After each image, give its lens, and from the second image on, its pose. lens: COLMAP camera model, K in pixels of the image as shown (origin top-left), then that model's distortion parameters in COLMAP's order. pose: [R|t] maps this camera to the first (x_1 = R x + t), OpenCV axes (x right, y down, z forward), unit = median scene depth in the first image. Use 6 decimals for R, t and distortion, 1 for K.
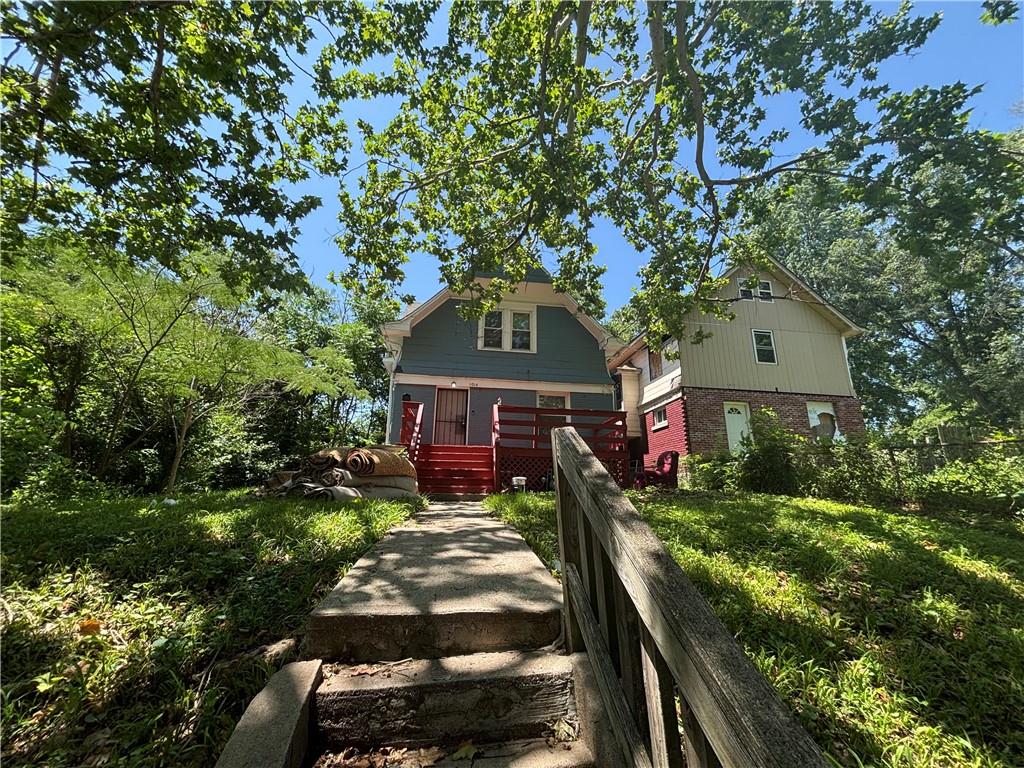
lens RADIAL K [[413.8, 0, 514.2], [0, 413.8, 381.2], [0, 0, 1]] dist [0.004054, 0.000172]
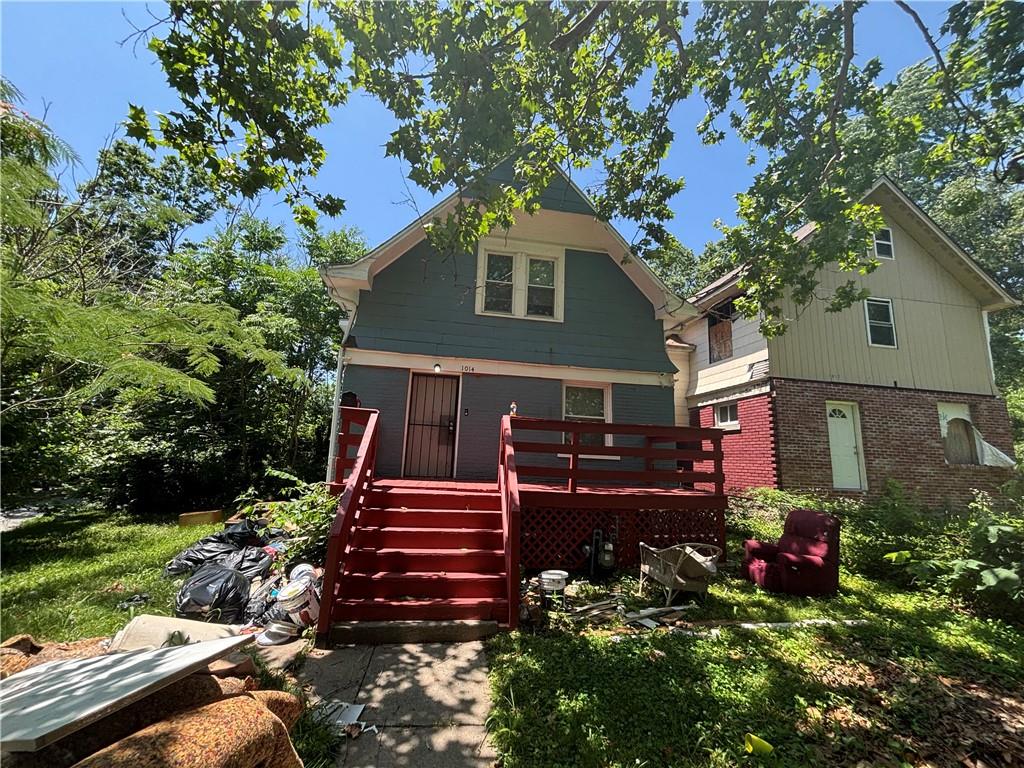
lens RADIAL K [[413.8, 0, 530.4], [0, 413.8, 395.8], [0, 0, 1]] dist [0.004054, 0.000172]
pose [[0.998213, 0.021636, 0.055698, -0.033668], [-0.028544, 0.991570, 0.126391, -0.032552], [-0.052494, -0.127755, 0.990416, 0.328442]]
